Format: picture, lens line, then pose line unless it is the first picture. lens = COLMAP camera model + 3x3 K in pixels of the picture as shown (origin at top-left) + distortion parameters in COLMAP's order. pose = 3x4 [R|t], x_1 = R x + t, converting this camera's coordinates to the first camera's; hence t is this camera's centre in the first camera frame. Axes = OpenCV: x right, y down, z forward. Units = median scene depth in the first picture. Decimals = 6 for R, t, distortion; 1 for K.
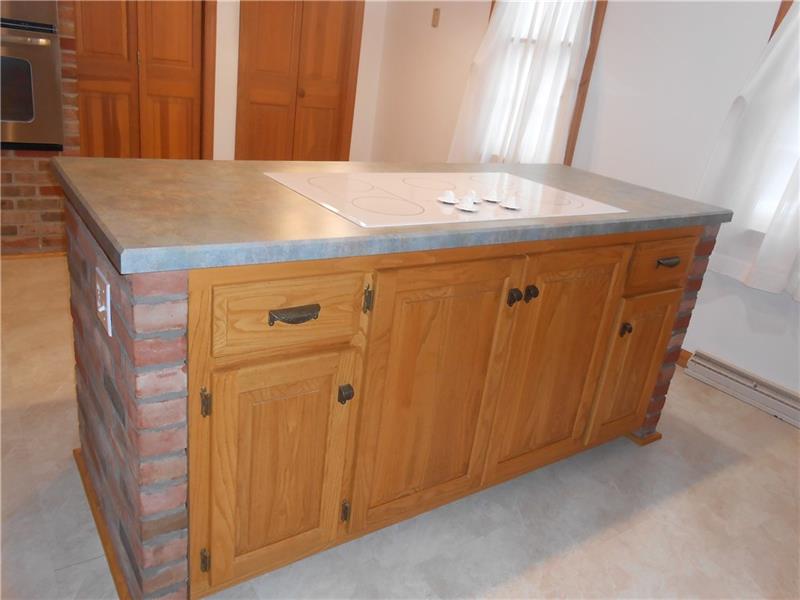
lens RADIAL K [[623.1, 0, 398.1], [0, 623.1, 297.7], [0, 0, 1]] dist [-0.042405, 0.063031]
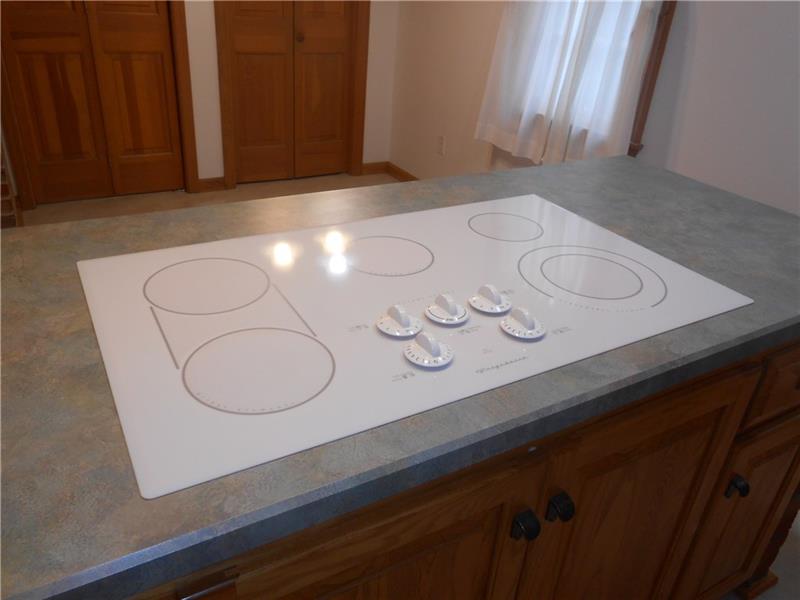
lens RADIAL K [[624.1, 0, 396.2], [0, 624.1, 294.4], [0, 0, 1]] dist [0.010559, 0.001692]
pose [[0.994924, -0.011971, -0.099912, 0.073781], [0.023014, 0.993652, 0.110123, -0.133676], [0.097959, -0.111863, 0.988884, 0.271555]]
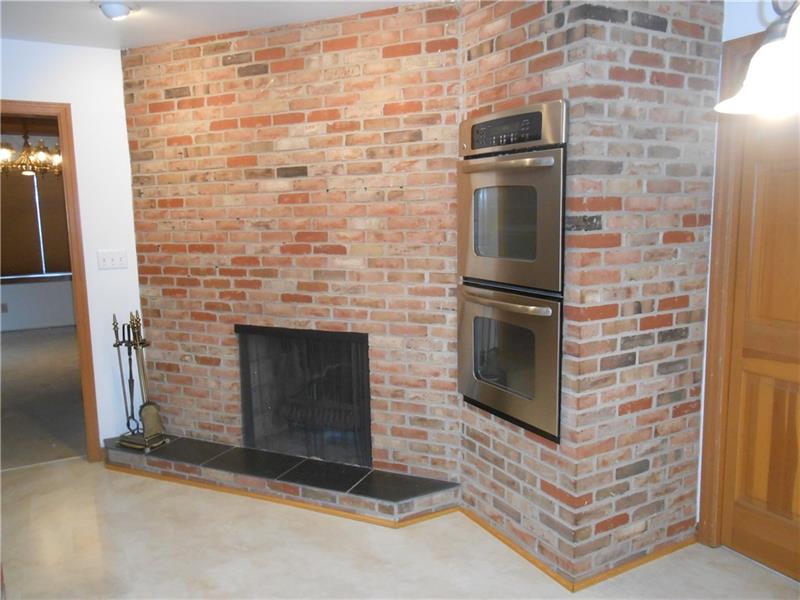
lens RADIAL K [[623.1, 0, 398.1], [0, 623.1, 297.7], [0, 0, 1]] dist [-0.042405, 0.063031]
pose [[-0.110956, 0.012276, -0.993749, 0.250161], [-0.354352, 0.933715, 0.051099, -0.411982], [0.928506, 0.357807, -0.099251, 0.917190]]
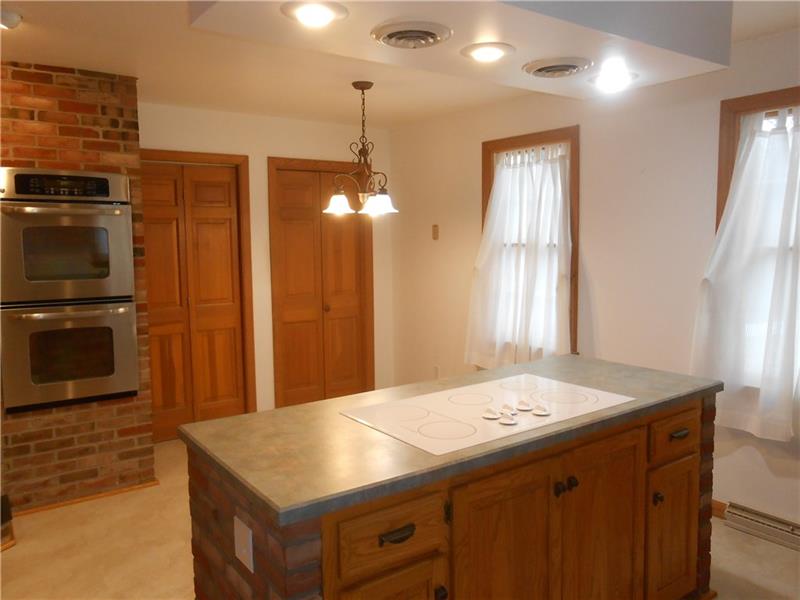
lens RADIAL K [[623.1, 0, 398.1], [0, 623.1, 297.7], [0, 0, 1]] dist [-0.042405, 0.063031]
pose [[0.990298, -0.138961, 0.000741, -0.040827], [0.134037, 0.953768, -0.269000, -0.040196], [0.036674, 0.266489, 0.963140, -0.152887]]
